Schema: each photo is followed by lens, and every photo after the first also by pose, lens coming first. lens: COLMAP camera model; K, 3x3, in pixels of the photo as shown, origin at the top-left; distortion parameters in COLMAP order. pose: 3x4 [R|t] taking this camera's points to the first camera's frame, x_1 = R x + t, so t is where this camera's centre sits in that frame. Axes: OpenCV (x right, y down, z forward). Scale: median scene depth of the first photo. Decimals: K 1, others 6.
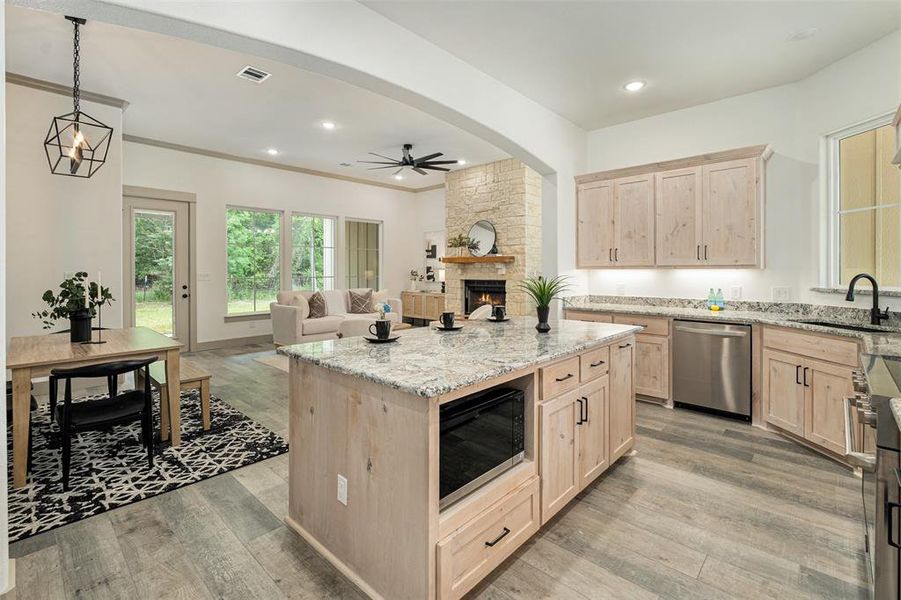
lens RADIAL K [[407.4, 0, 452.9], [0, 407.4, 282.4], [0, 0, 1]] dist [-0.006943, 0.000008]
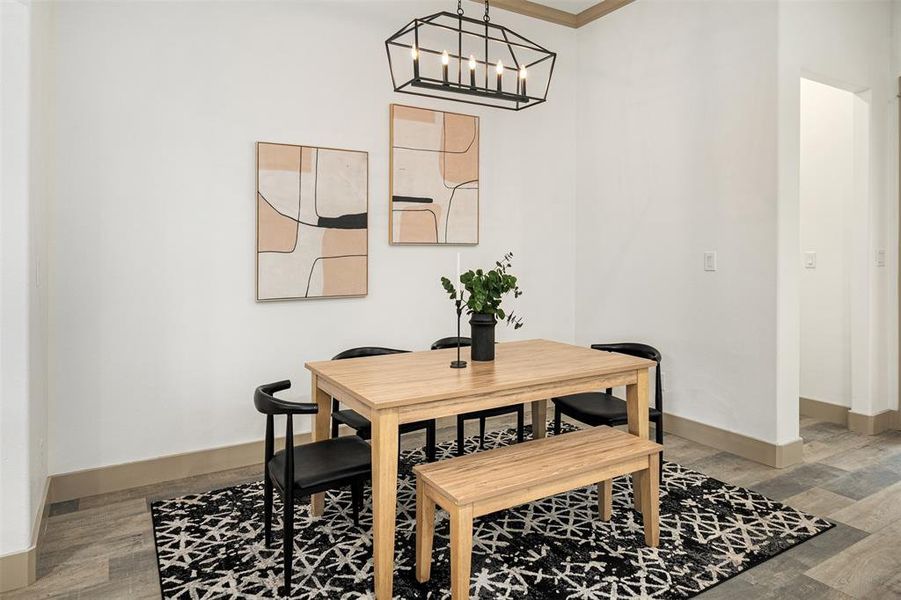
lens RADIAL K [[556.5, 0, 455.9], [0, 556.5, 254.0], [0, 0, 1]] dist [-0.010769, 0.000149]
pose [[-0.271052, 0.003839, -0.962557, -0.020673], [-0.021297, 0.999723, 0.009985, -0.014918], [0.962329, 0.023206, -0.270895, 0.543803]]
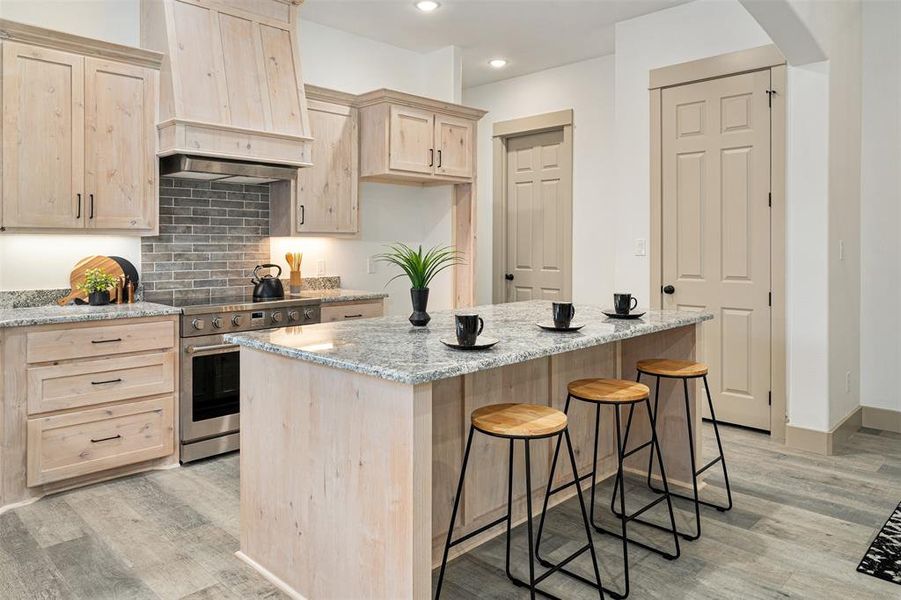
lens RADIAL K [[624.2, 0, 461.2], [0, 624.2, 250.3], [0, 0, 1]] dist [-0.000672, 0.005055]
pose [[-0.999772, 0.000641, 0.021366, 0.049566], [0.001509, 0.999173, 0.040643, -0.018131], [-0.021322, 0.040666, -0.998945, 0.767405]]
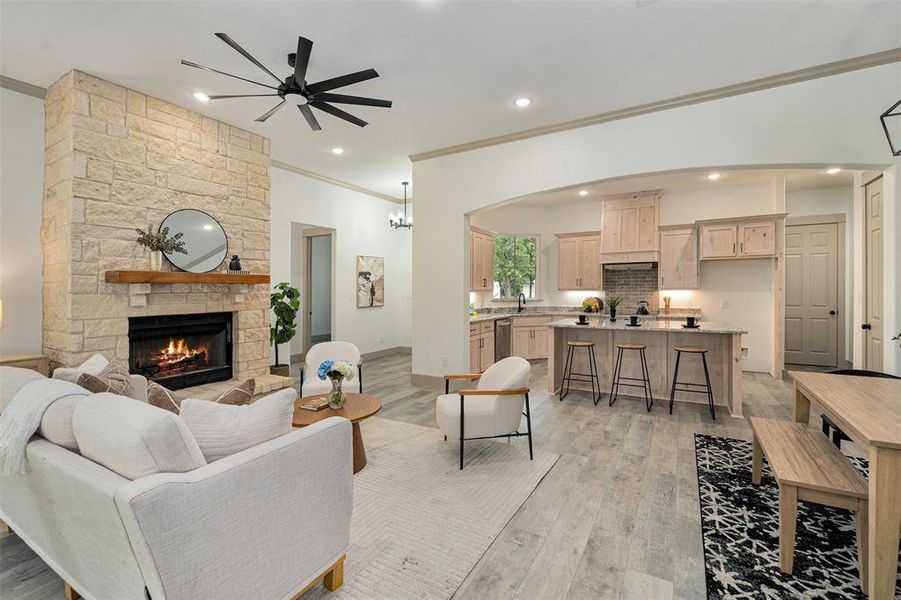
lens RADIAL K [[400.8, 0, 448.2], [0, 400.8, 304.3], [0, 0, 1]] dist [-0.000111, -0.002578]
pose [[-0.217808, -0.032371, 0.975455, -0.602256], [0.037922, 0.998414, 0.041601, -0.032290], [-0.975255, 0.046052, -0.216235, 0.849053]]
